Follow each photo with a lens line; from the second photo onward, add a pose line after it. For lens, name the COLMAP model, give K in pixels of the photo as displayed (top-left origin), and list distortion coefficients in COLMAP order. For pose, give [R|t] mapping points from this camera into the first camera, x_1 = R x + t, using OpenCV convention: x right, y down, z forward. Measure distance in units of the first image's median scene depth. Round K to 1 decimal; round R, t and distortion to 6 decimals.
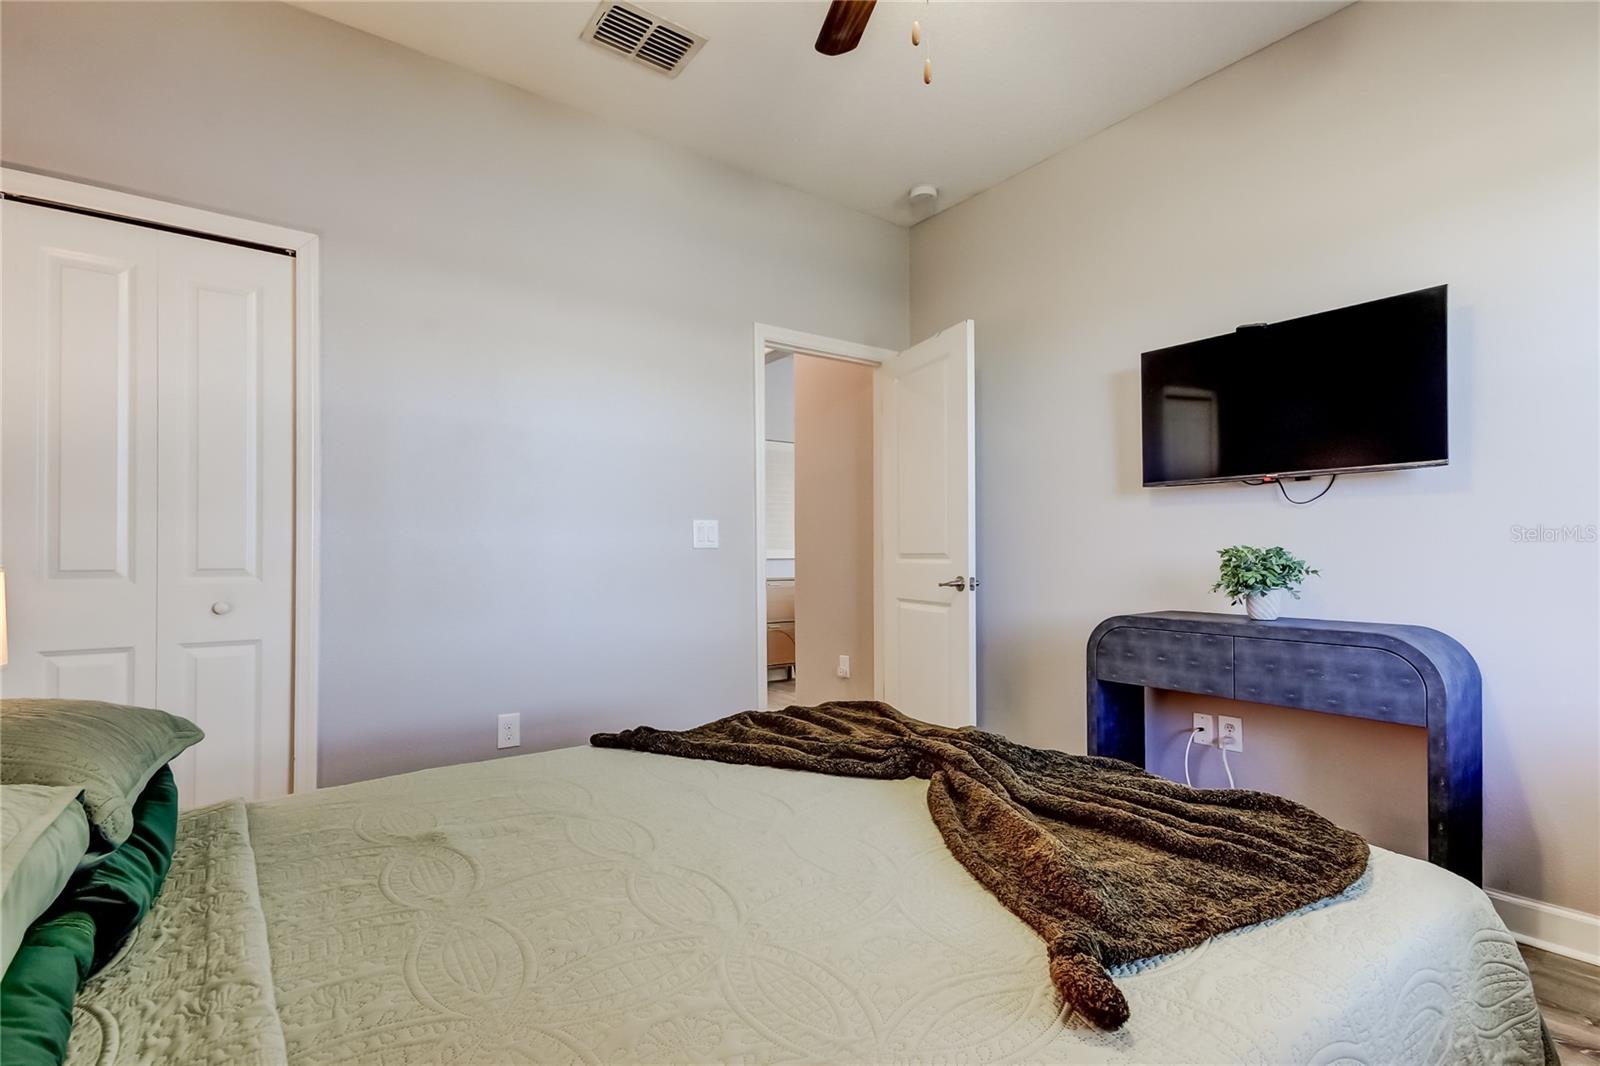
lens RADIAL K [[751.7, 0, 800.0], [0, 751.7, 556.0], [0, 0, 1]] dist [0.030926, 0.000336]
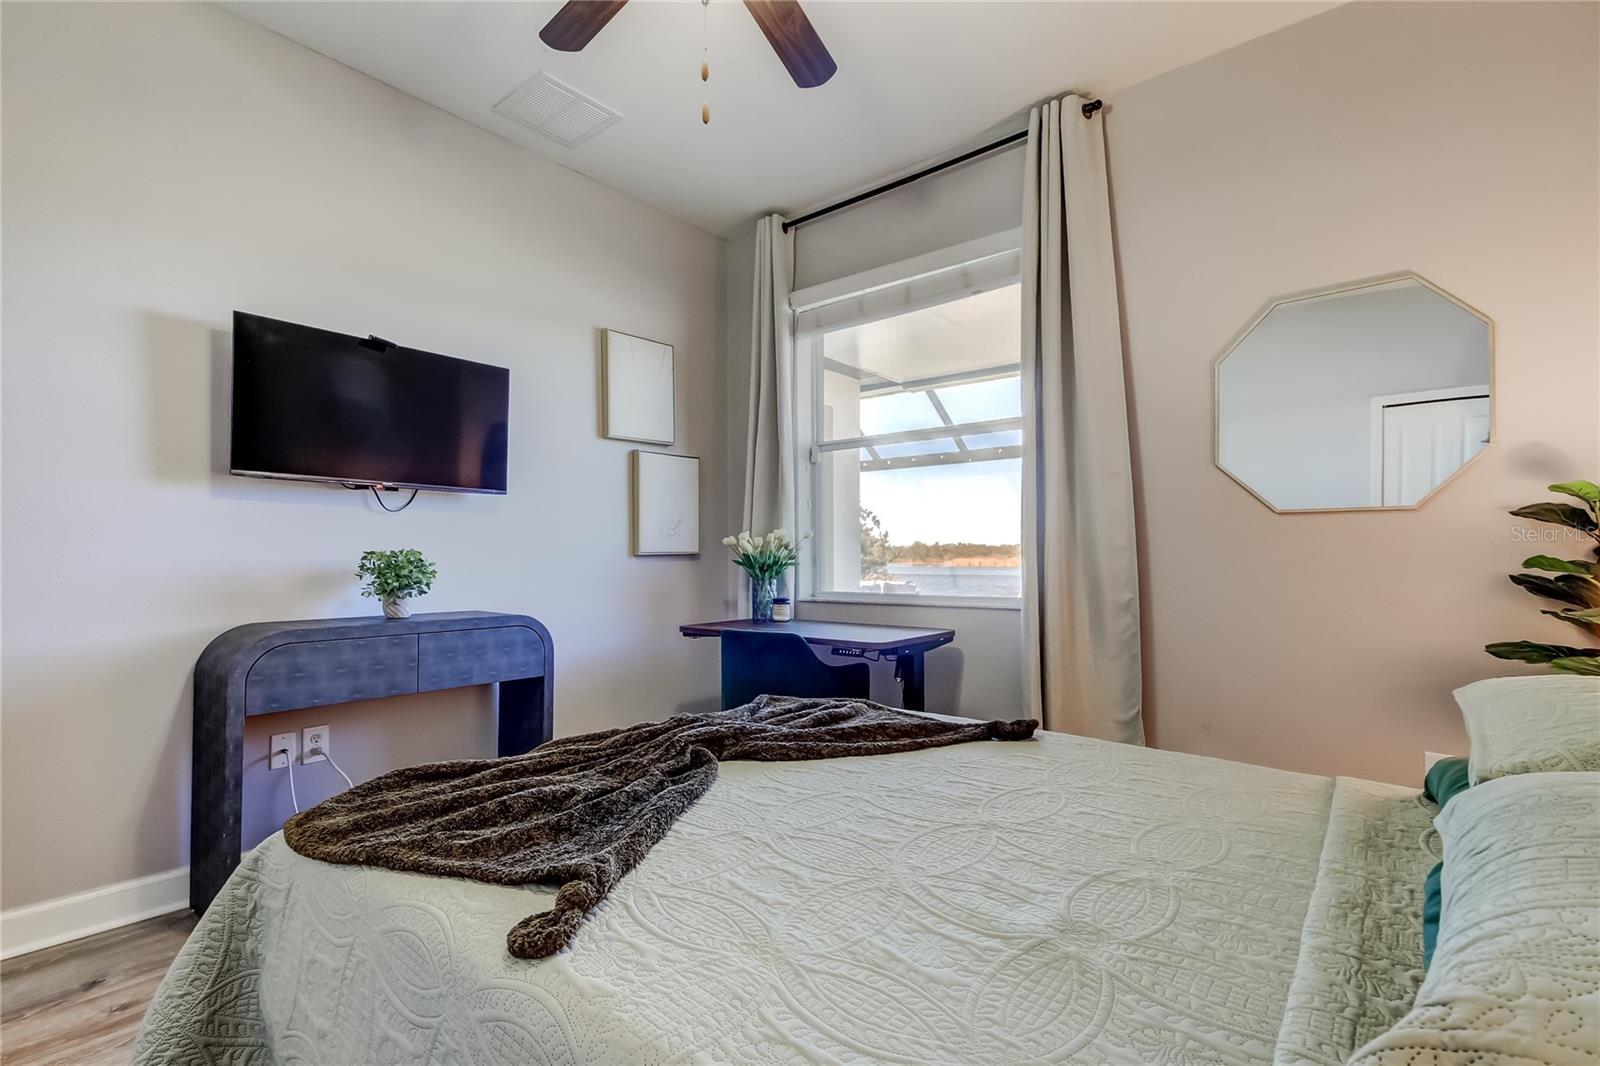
lens RADIAL K [[751.7, 0, 800.0], [0, 751.7, 556.0], [0, 0, 1]] dist [0.030926, 0.000336]
pose [[-0.240249, 0.004113, 0.970703, -0.556432], [0.001028, 0.999992, -0.003983, 0.001226], [-0.970711, 0.000041, -0.240251, 0.692680]]
